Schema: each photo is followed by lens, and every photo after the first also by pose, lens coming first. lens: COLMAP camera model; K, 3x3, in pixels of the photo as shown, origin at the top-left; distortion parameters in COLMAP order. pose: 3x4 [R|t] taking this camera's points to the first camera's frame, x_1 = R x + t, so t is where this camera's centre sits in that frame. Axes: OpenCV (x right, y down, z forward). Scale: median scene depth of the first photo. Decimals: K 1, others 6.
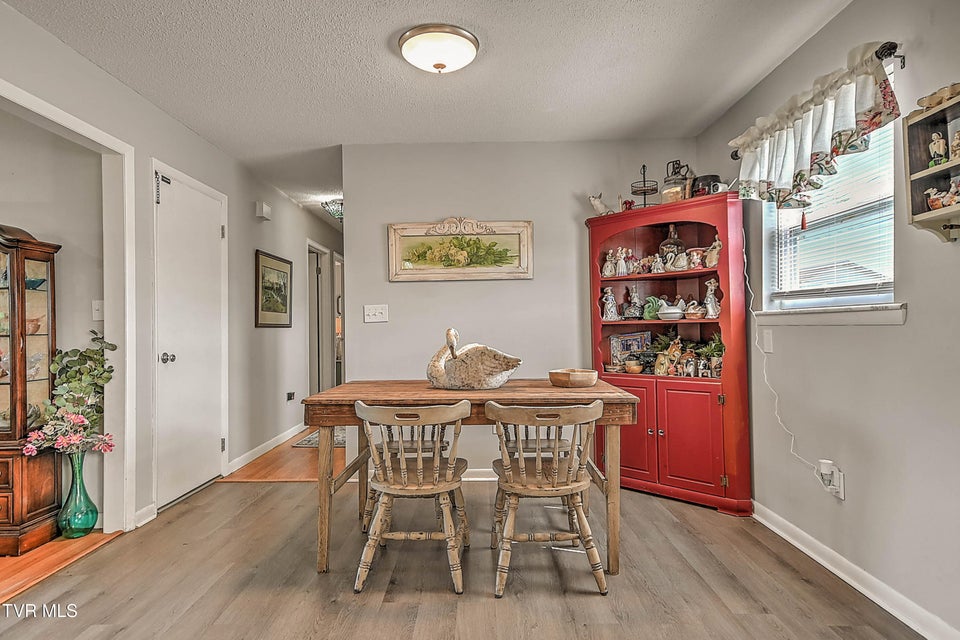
lens RADIAL K [[524.6, 0, 464.2], [0, 524.6, 323.5], [0, 0, 1]] dist [0.028800, 0.000339]
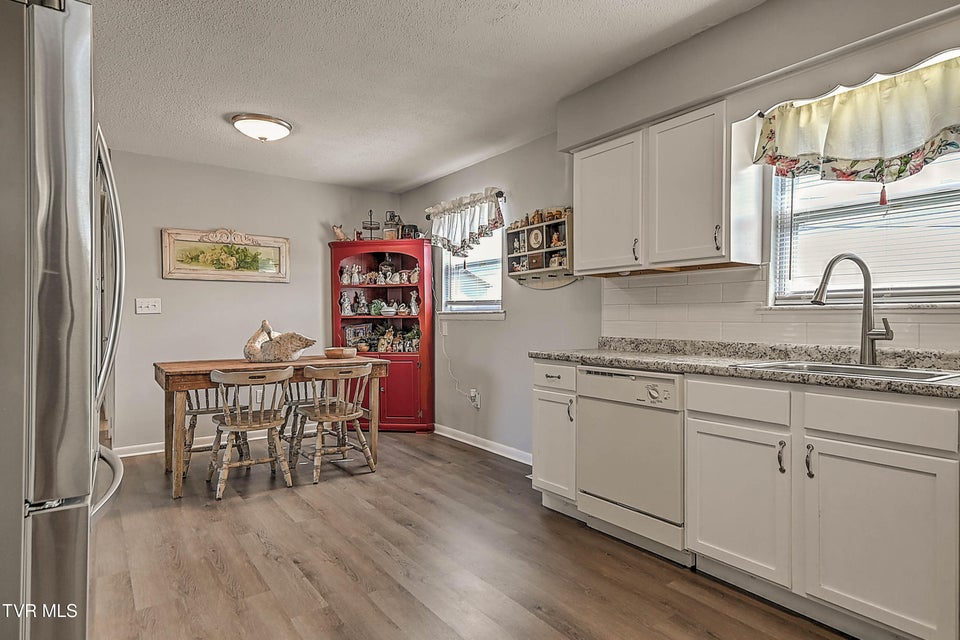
lens RADIAL K [[545.8, 0, 454.6], [0, 545.8, 320.5], [0, 0, 1]] dist [0.033213, 0.001319]
pose [[0.818639, 0.007988, 0.574253, -0.386282], [-0.012669, 0.999911, 0.004151, -0.001643], [-0.574169, -0.010674, 0.818667, -0.436781]]
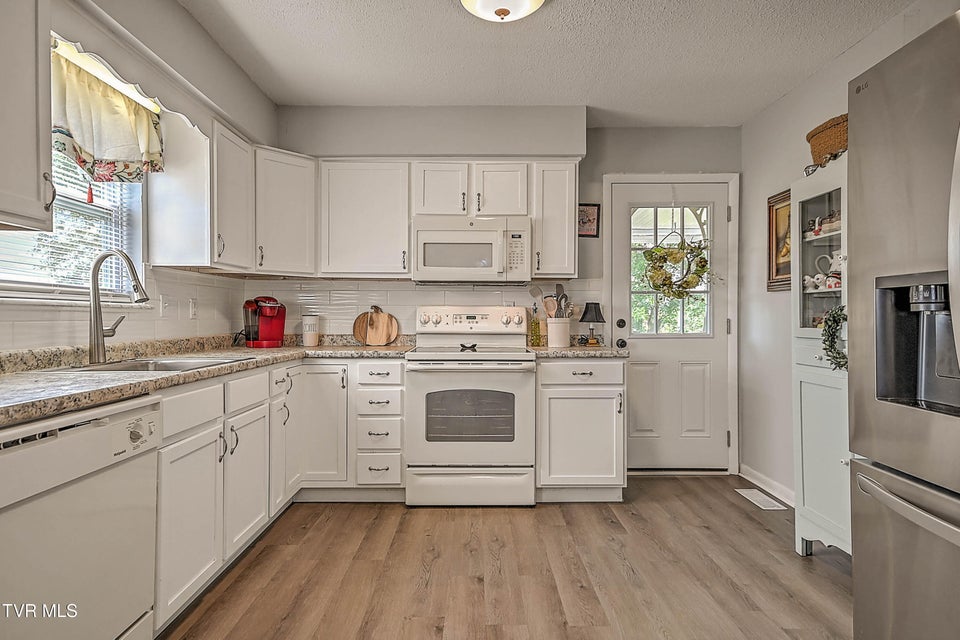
lens RADIAL K [[538.1, 0, 485.1], [0, 538.1, 316.9], [0, 0, 1]] dist [0.027309, 0.002180]
pose [[-0.999138, 0.007626, -0.040811, -0.008364], [0.008003, 0.999927, -0.009079, 0.002779], [0.040738, -0.009397, -0.999126, 0.533041]]
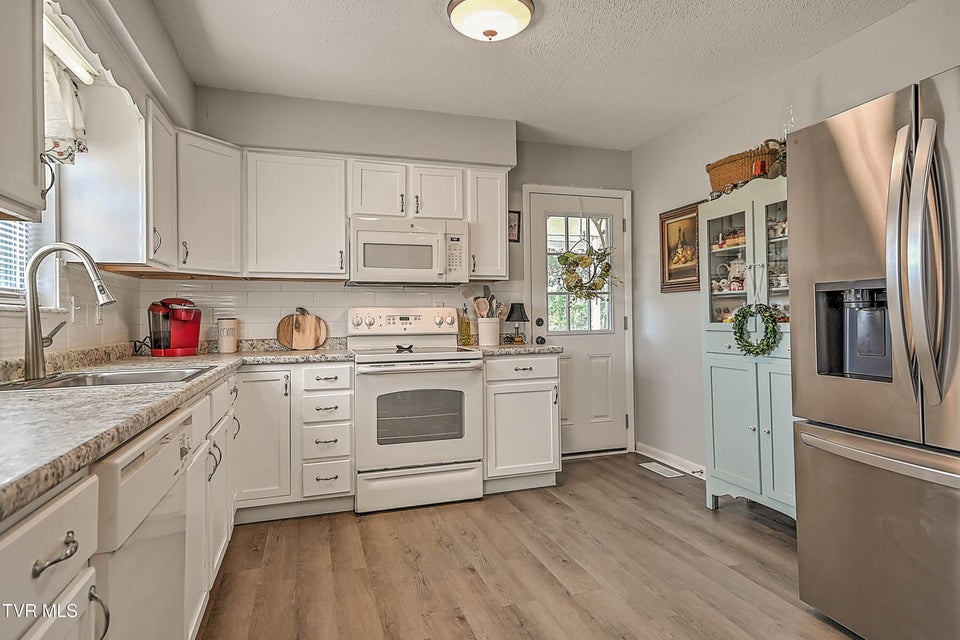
lens RADIAL K [[543.6, 0, 497.0], [0, 543.6, 308.9], [0, 0, 1]] dist [0.025724, 0.001308]
pose [[-0.936126, 0.015536, -0.351321, 0.201416], [0.024152, 0.999505, -0.020154, 0.000788], [0.350834, -0.027352, -0.936038, 0.539949]]
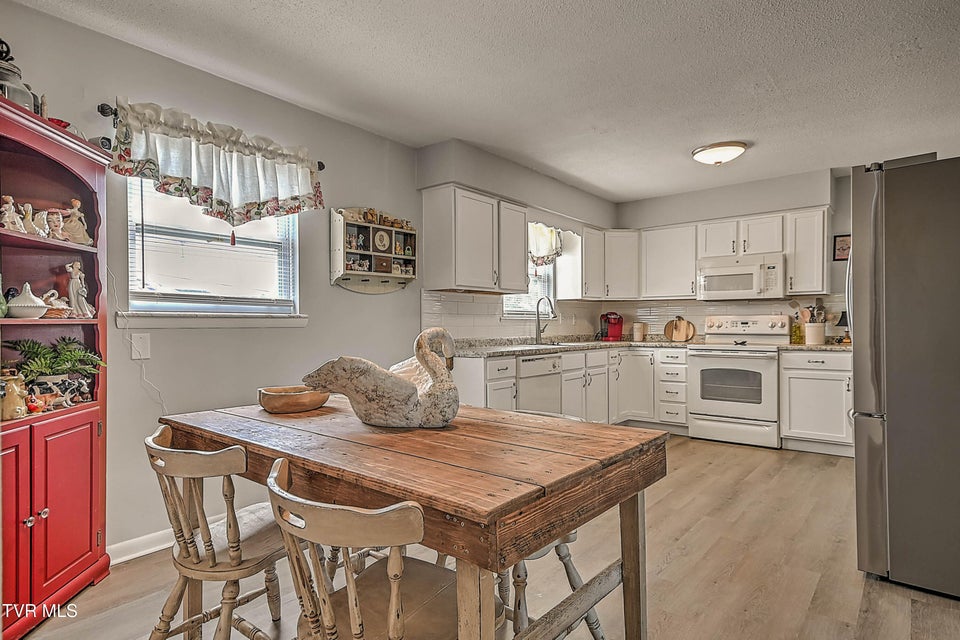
lens RADIAL K [[552.3, 0, 479.2], [0, 552.3, 325.7], [0, 0, 1]] dist [0.030580, 0.000567]
pose [[-0.802574, 0.011470, 0.596443, -0.401577], [0.007408, 0.999930, -0.009262, 0.011091], [-0.596507, -0.003015, -0.802602, 1.275632]]
